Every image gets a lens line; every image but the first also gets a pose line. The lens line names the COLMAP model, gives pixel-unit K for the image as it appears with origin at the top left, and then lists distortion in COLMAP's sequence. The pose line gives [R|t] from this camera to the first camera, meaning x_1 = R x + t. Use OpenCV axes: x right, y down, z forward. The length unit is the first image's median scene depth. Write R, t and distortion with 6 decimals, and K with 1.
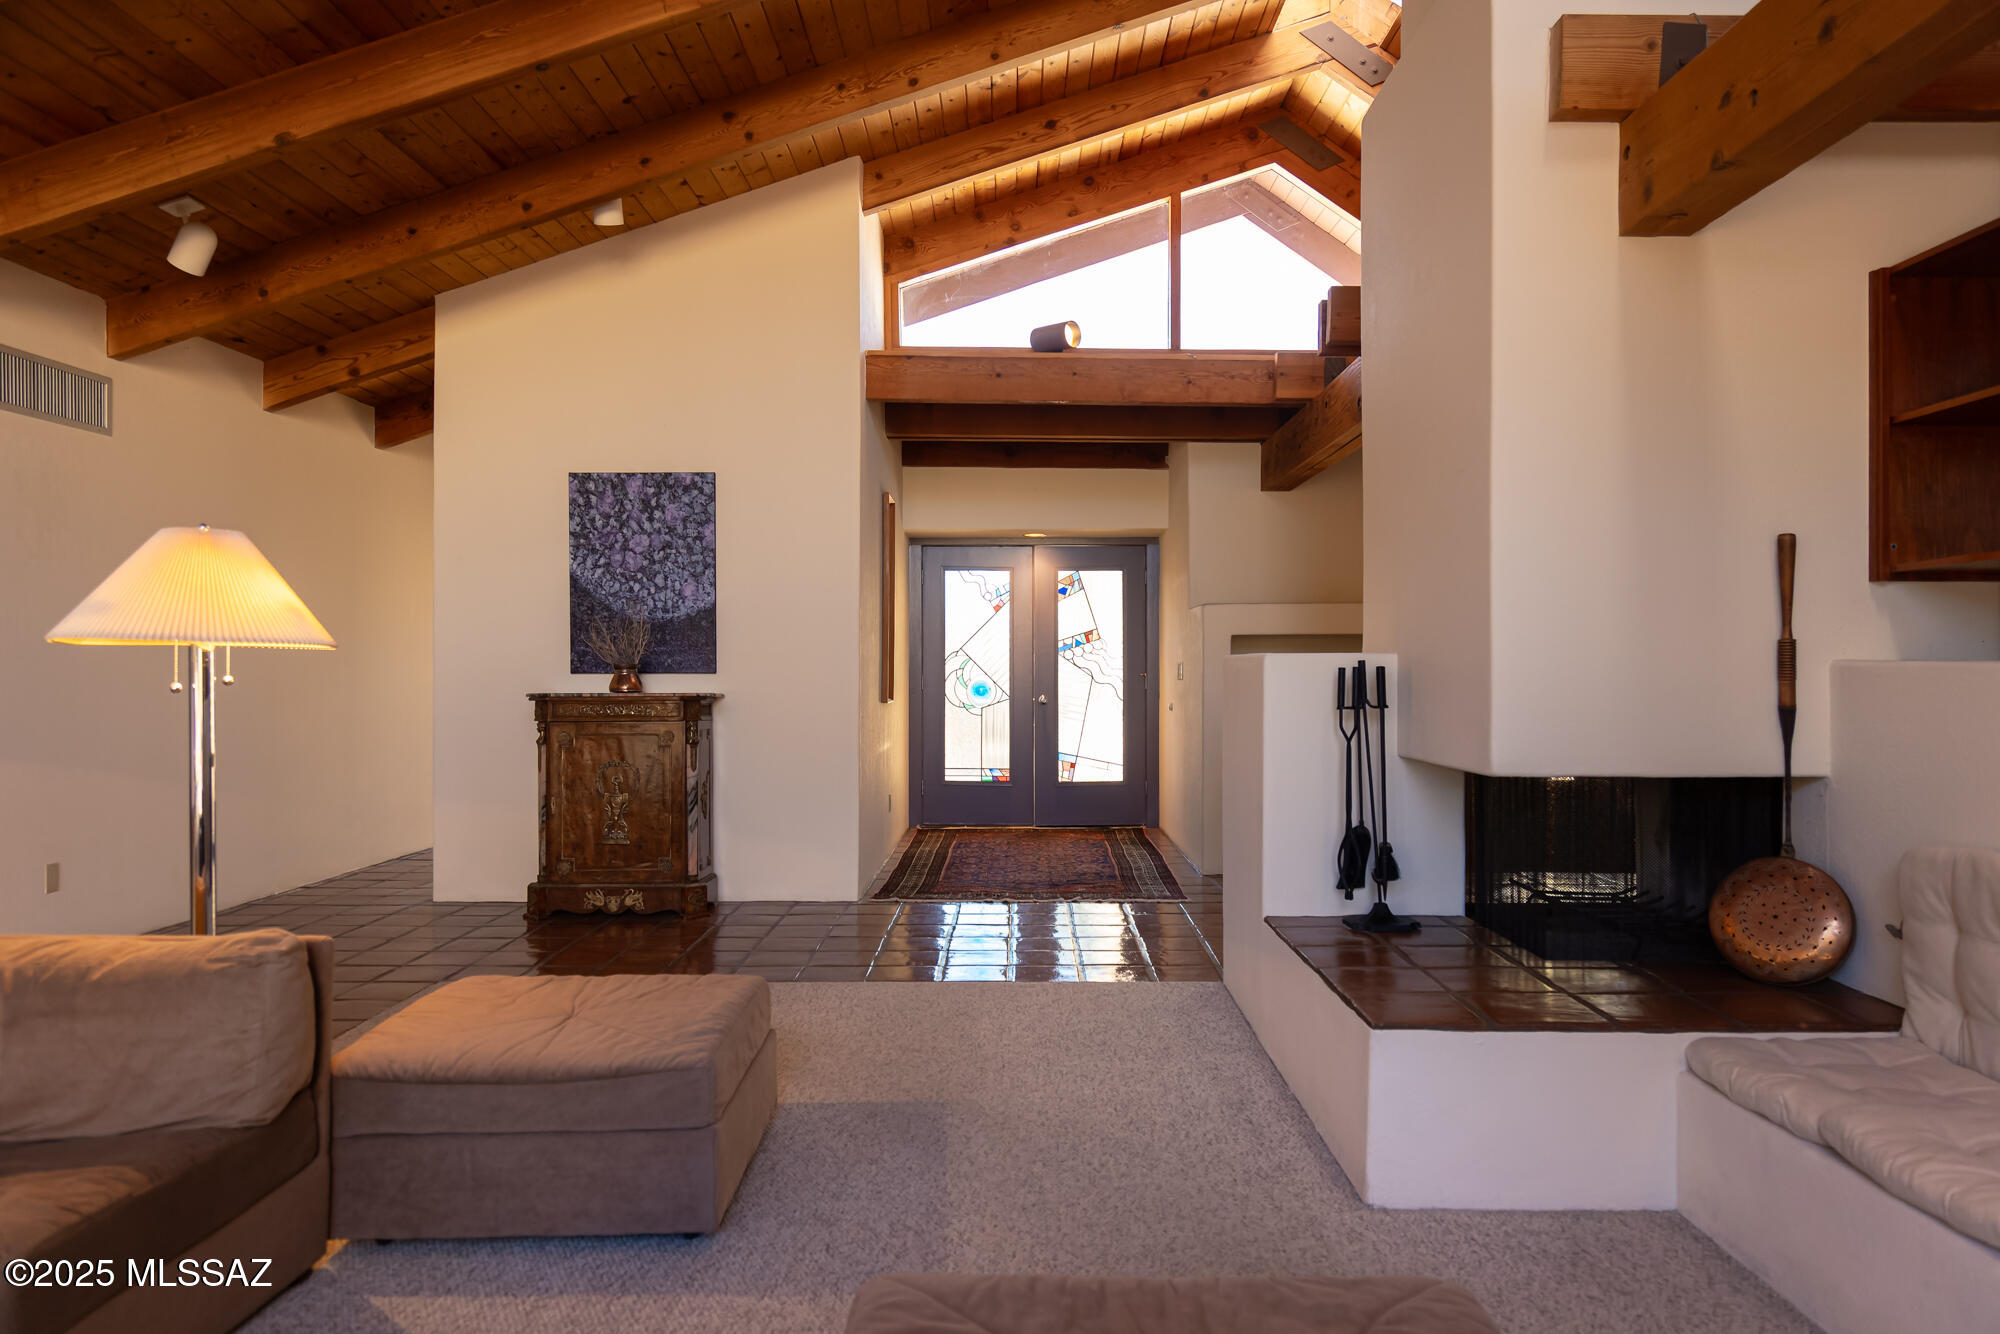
lens RADIAL K [[1333.7, 0, 1012.7], [0, 1333.7, 663.4], [0, 0, 1]] dist [0.000718, 0.002794]
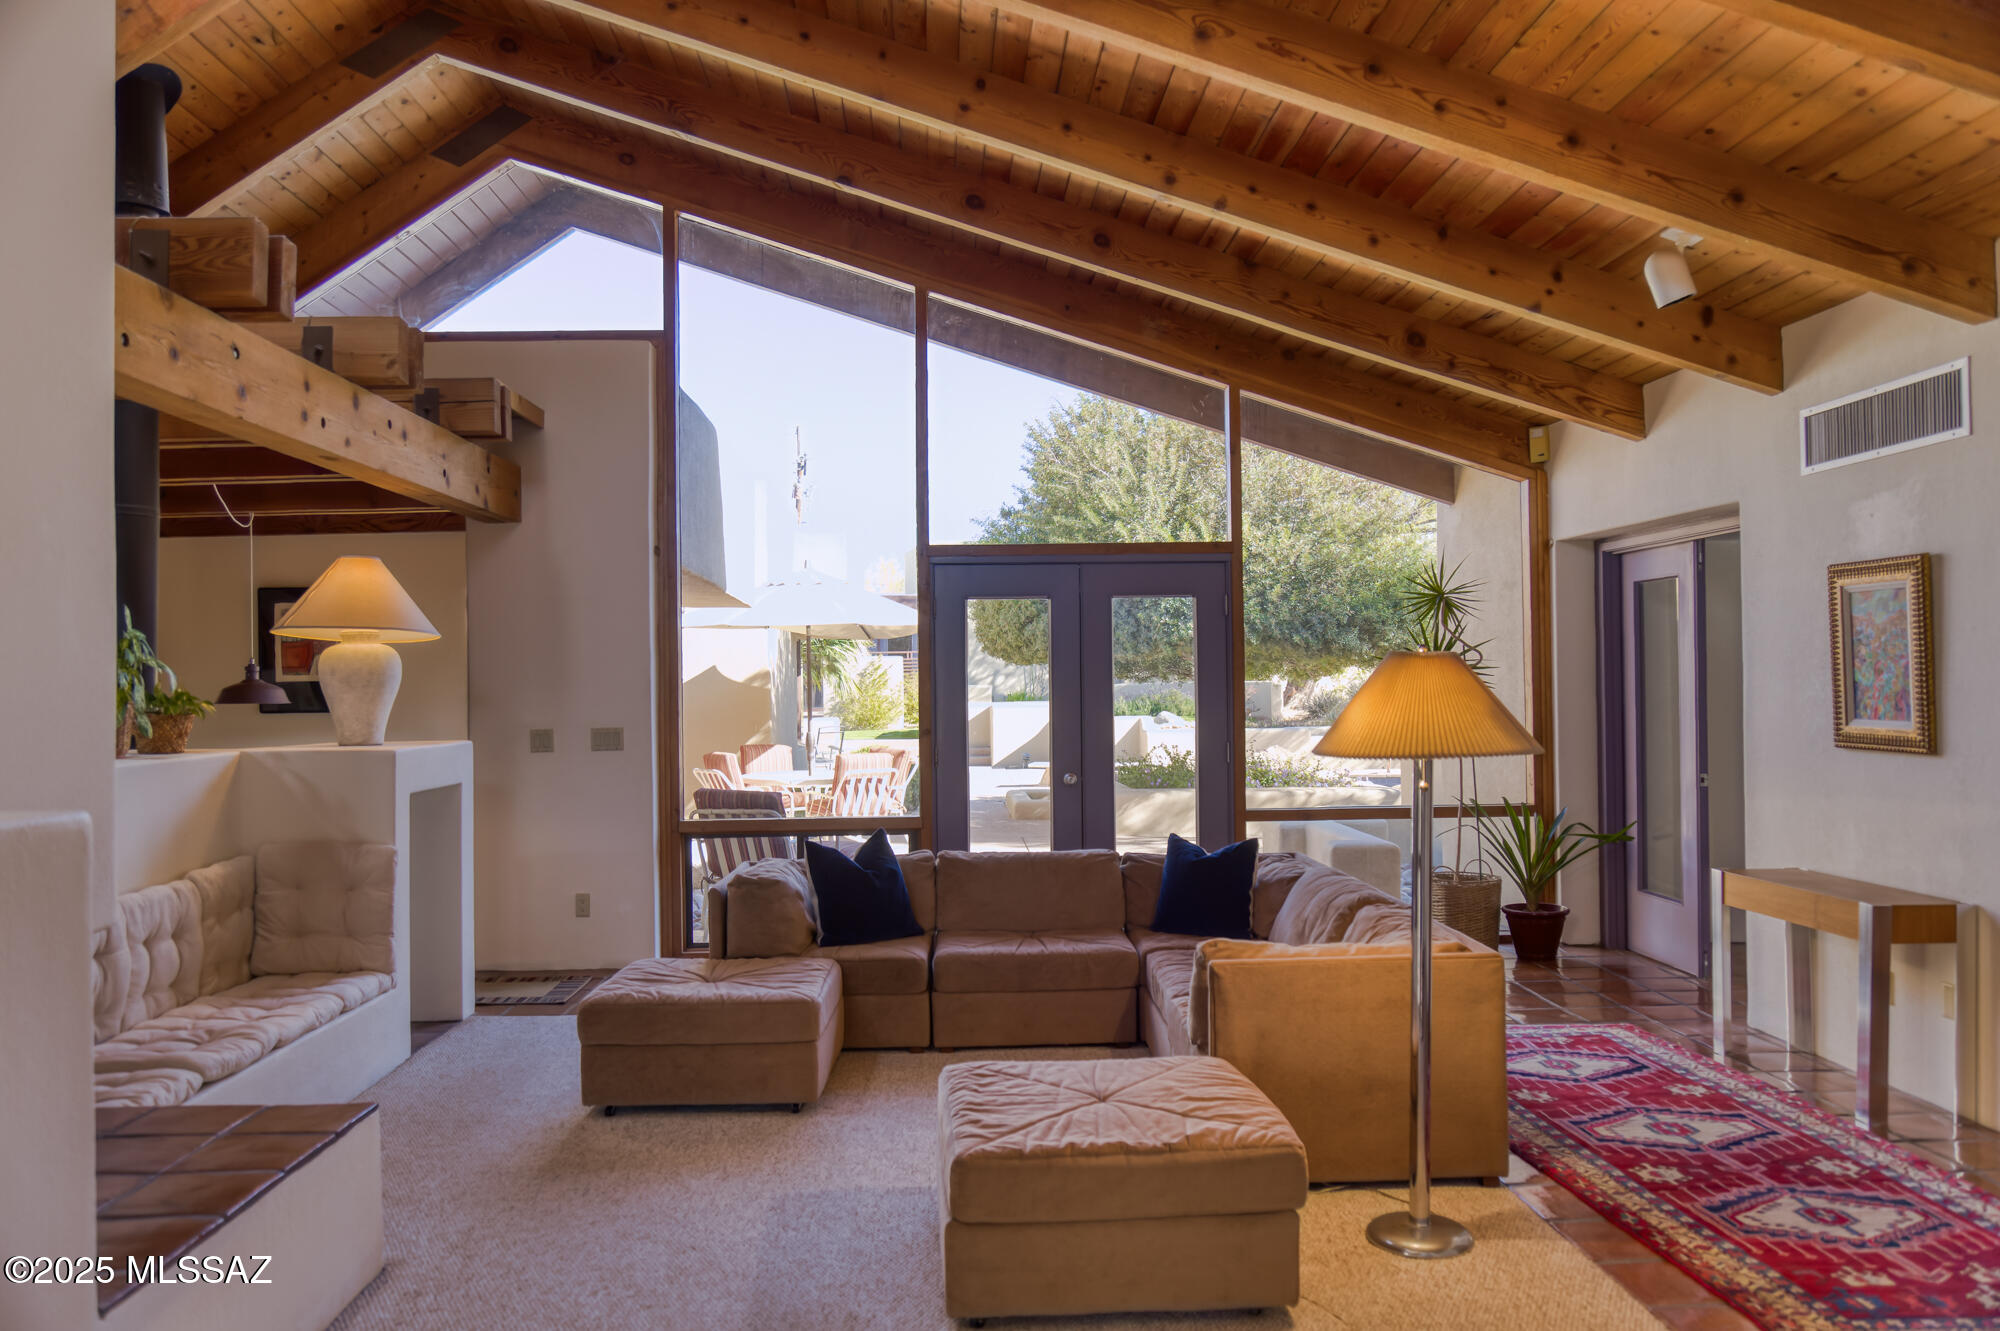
lens RADIAL K [[1471.9, 0, 999.2], [0, 1471.9, 675.7], [0, 0, 1]] dist [-0.021103, 0.009123]
pose [[-0.998742, 0.010719, -0.048993, -0.100957], [0.011342, 0.999858, -0.012461, -0.035510], [0.048853, -0.013001, -0.998721, 1.174392]]
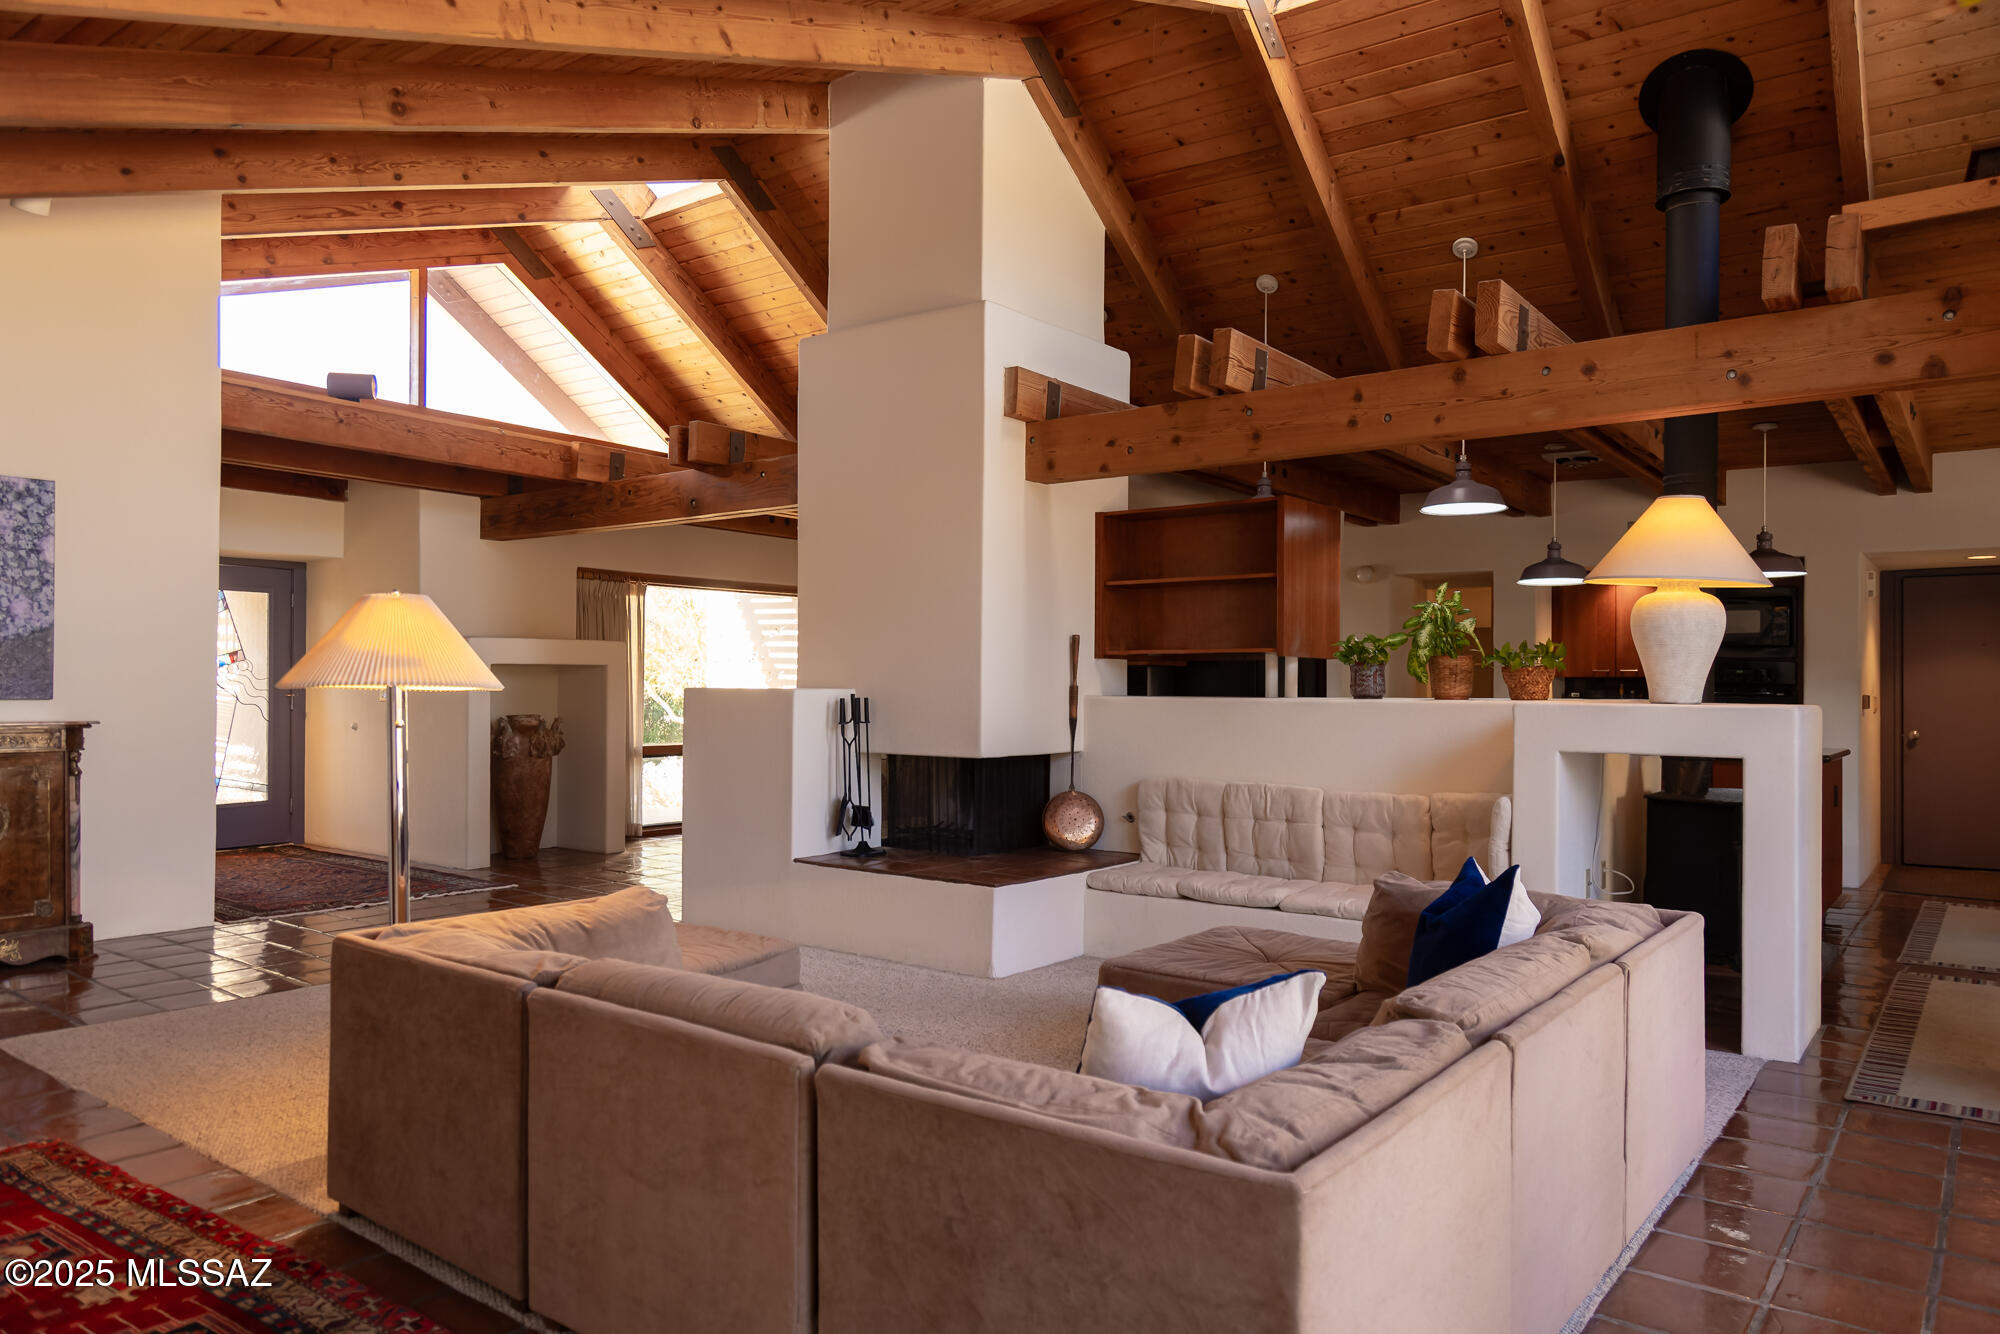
lens RADIAL K [[1318.8, 0, 1009.0], [0, 1318.8, 675.6], [0, 0, 1]] dist [0.000924, 0.000539]
pose [[0.600162, 0.009109, 0.799827, -0.653142], [-0.009922, 0.999943, -0.003943, -0.014052], [-0.799817, -0.005570, 0.600218, -0.087059]]
